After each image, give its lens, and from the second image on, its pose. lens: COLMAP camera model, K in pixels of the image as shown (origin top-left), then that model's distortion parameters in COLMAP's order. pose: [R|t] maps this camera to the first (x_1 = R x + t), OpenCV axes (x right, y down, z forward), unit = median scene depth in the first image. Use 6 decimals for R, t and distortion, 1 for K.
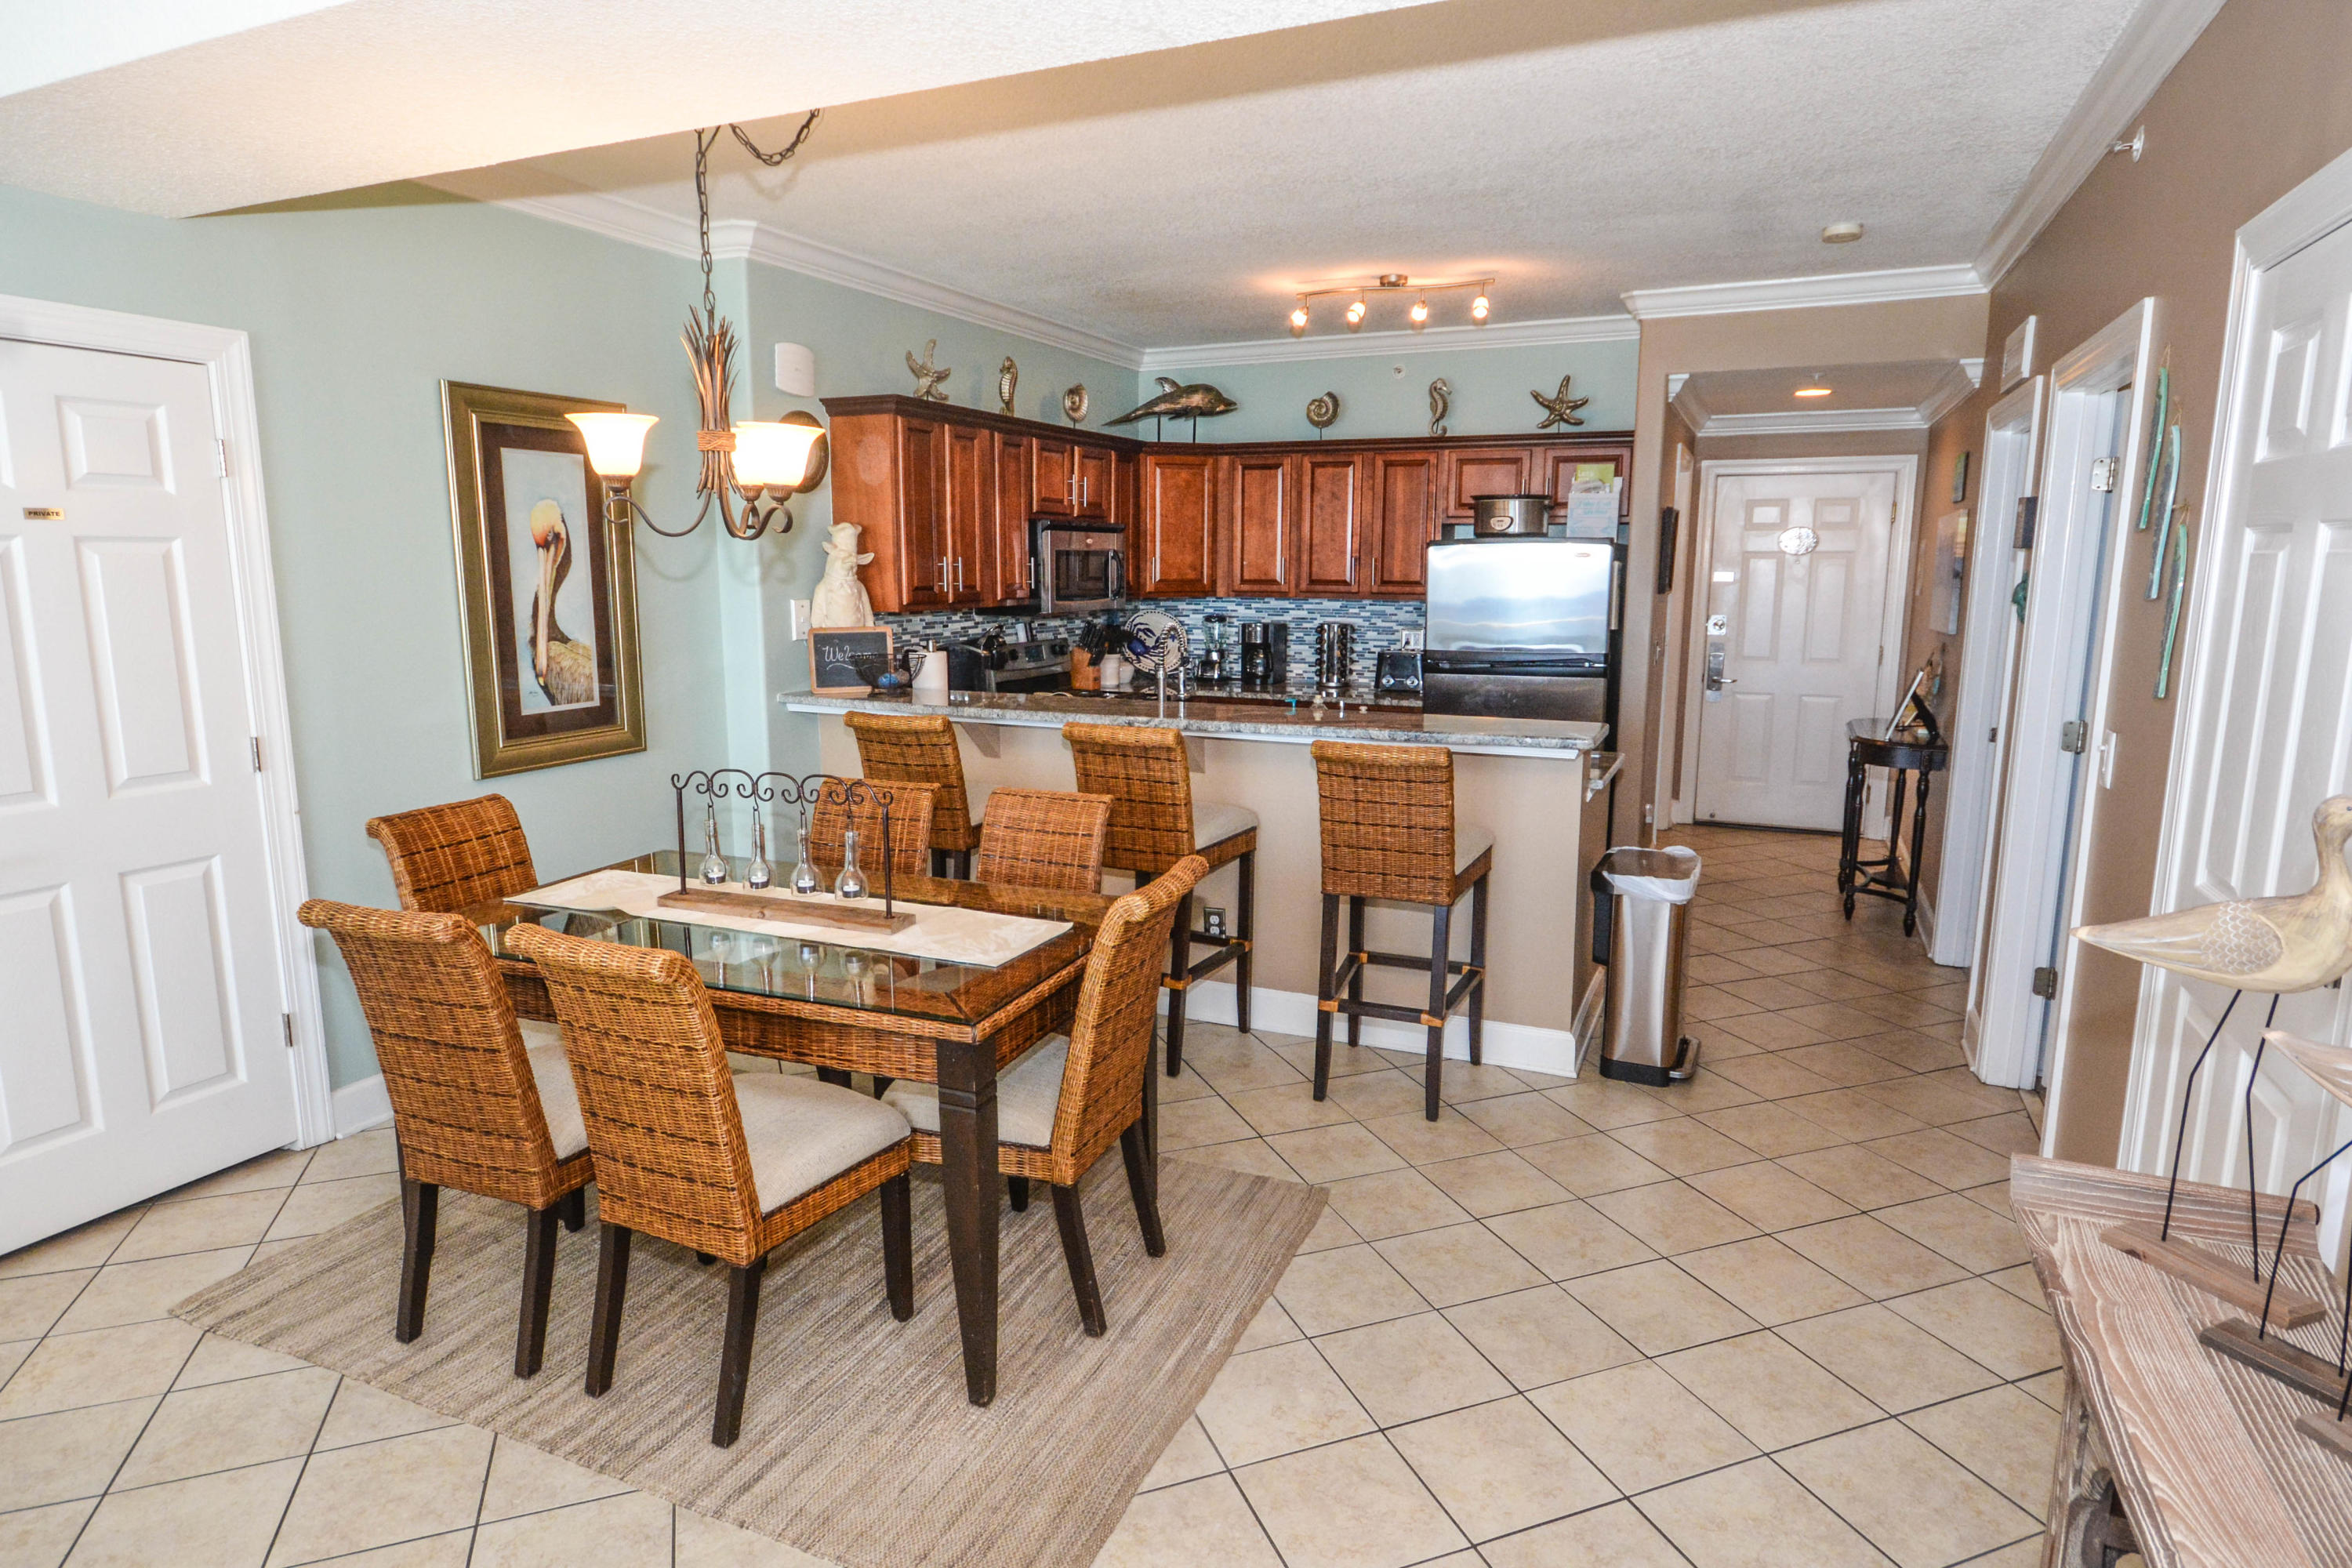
lens RADIAL K [[1294.7, 0, 1190.8], [0, 1294.7, 778.1], [0, 0, 1]] dist [0.000577, 0.003552]
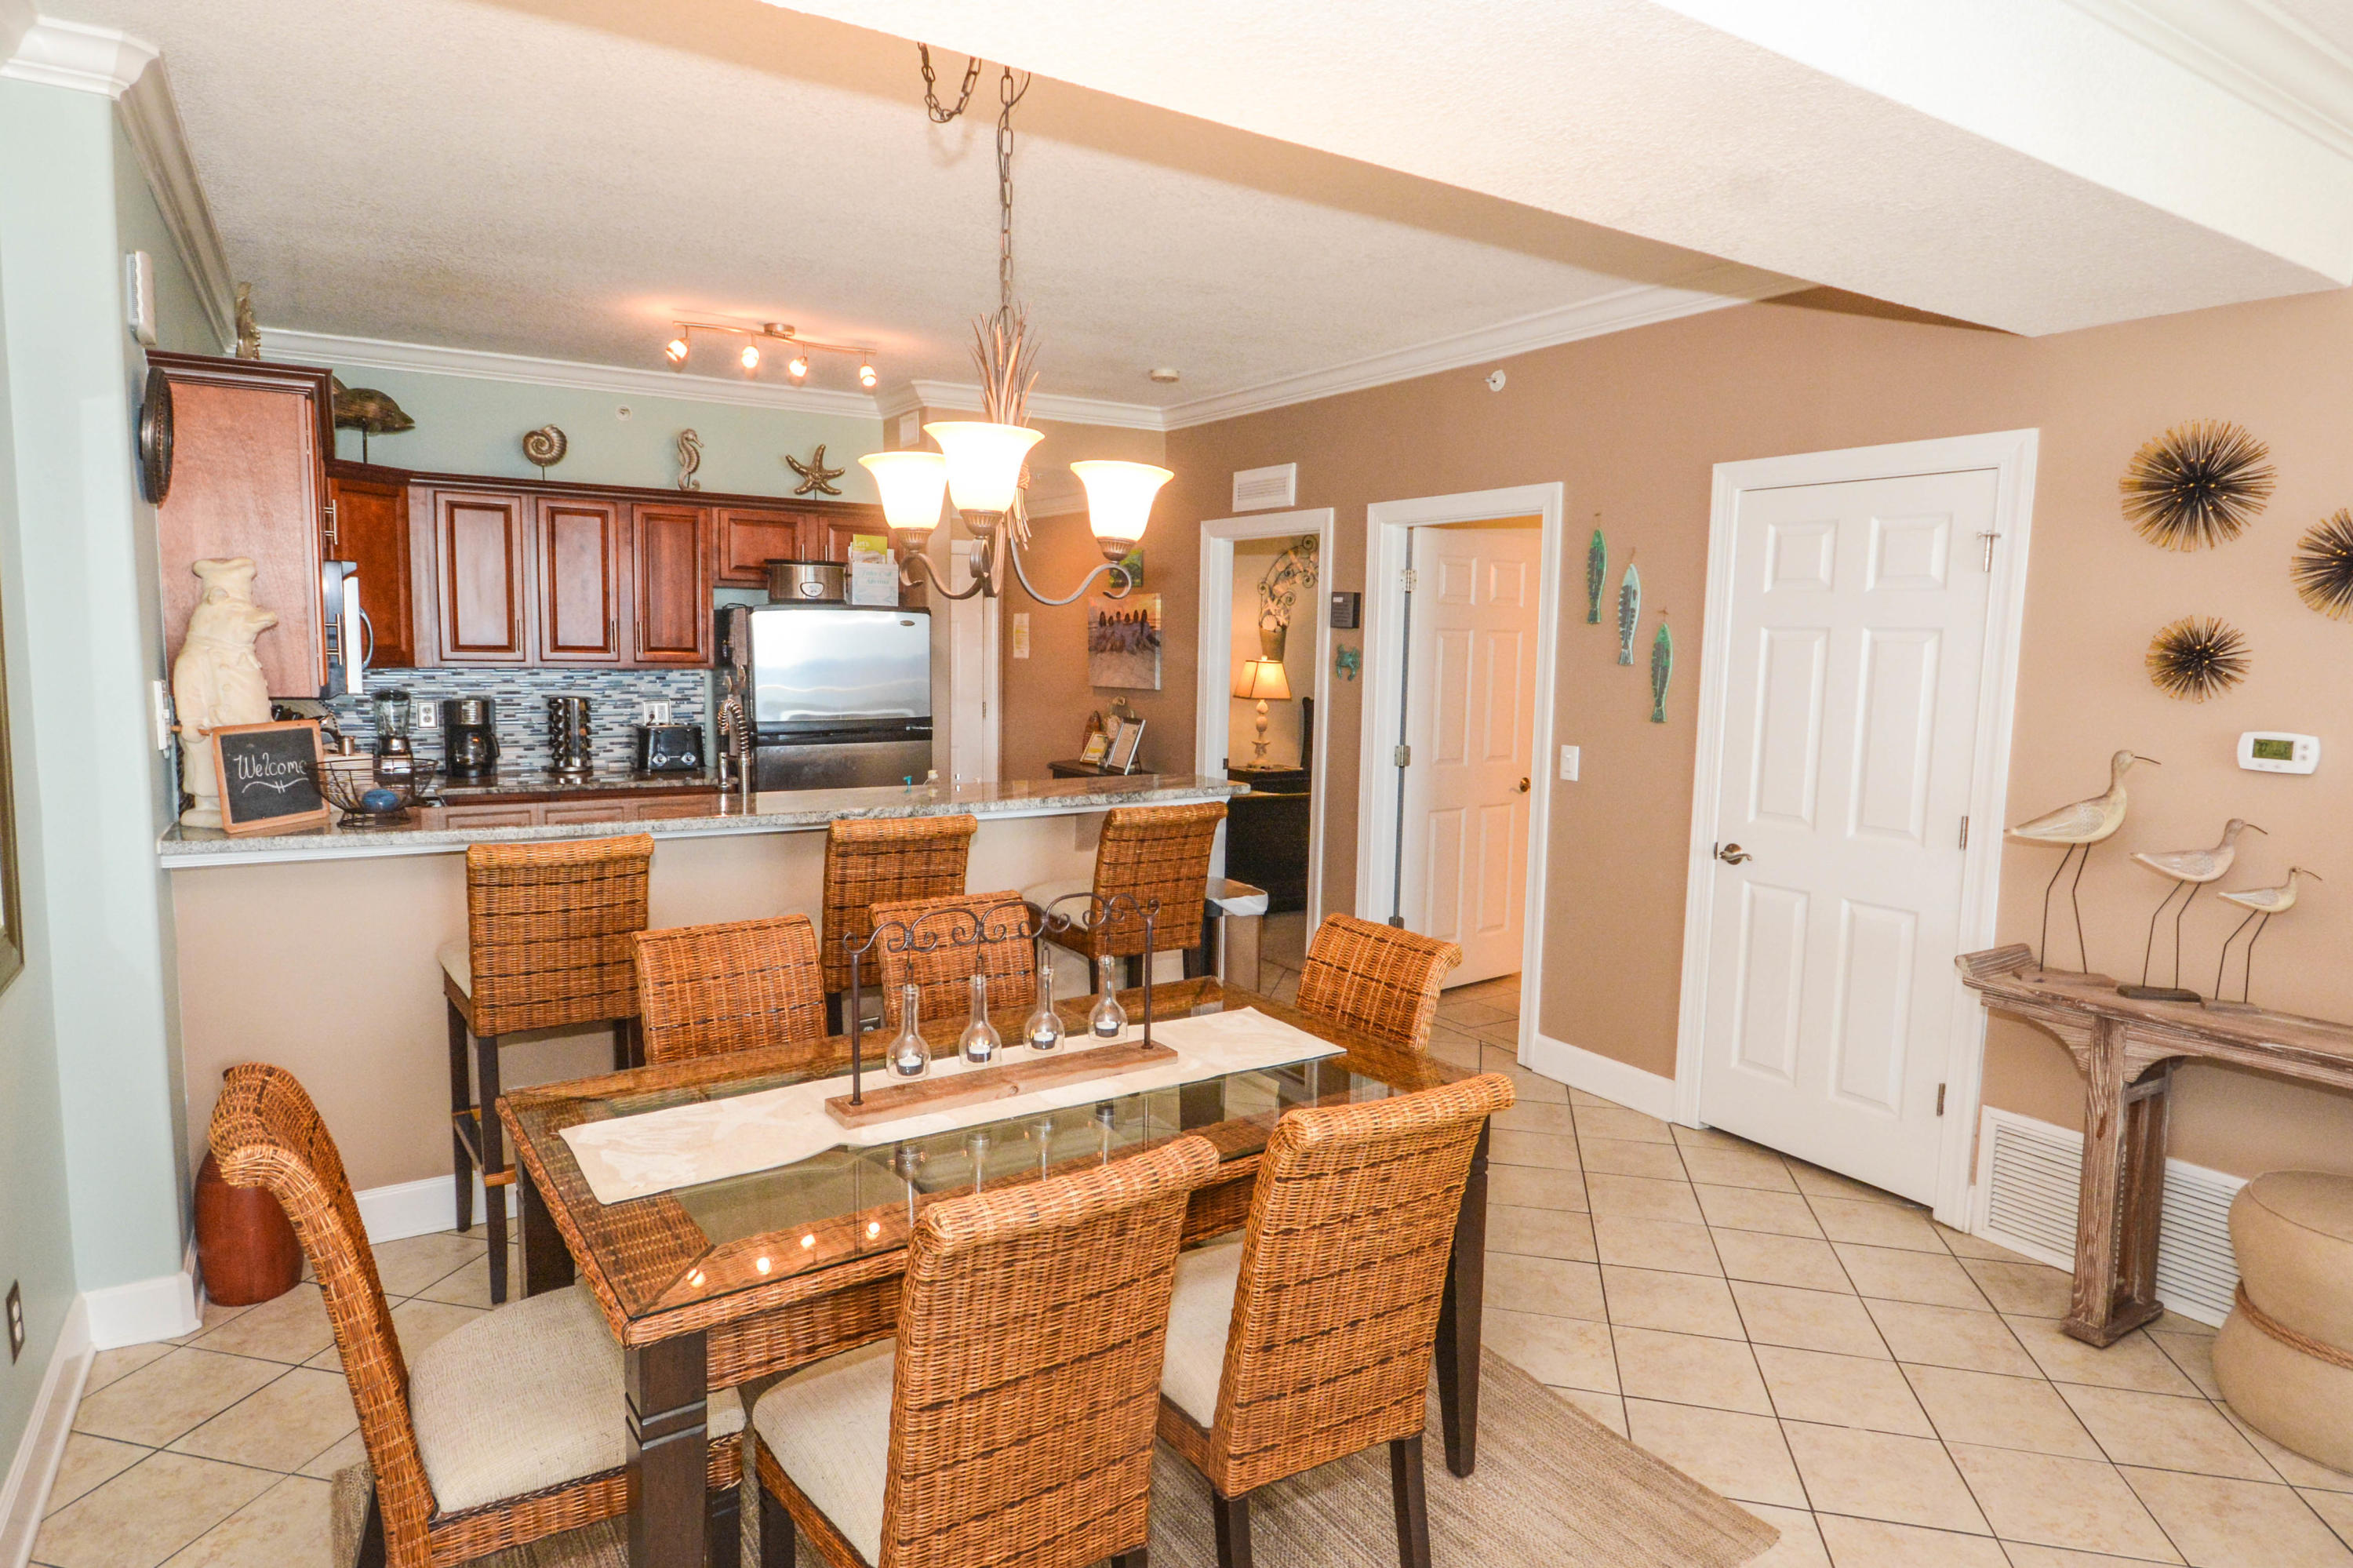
lens RADIAL K [[1295.3, 0, 1191.1], [0, 1295.3, 780.8], [0, 0, 1]] dist [0.000577, 0.003552]
pose [[0.559348, -0.084504, 0.824615, -0.402780], [0.122617, 0.992281, 0.018513, -0.034194], [-0.819814, 0.090757, 0.565392, 0.213832]]
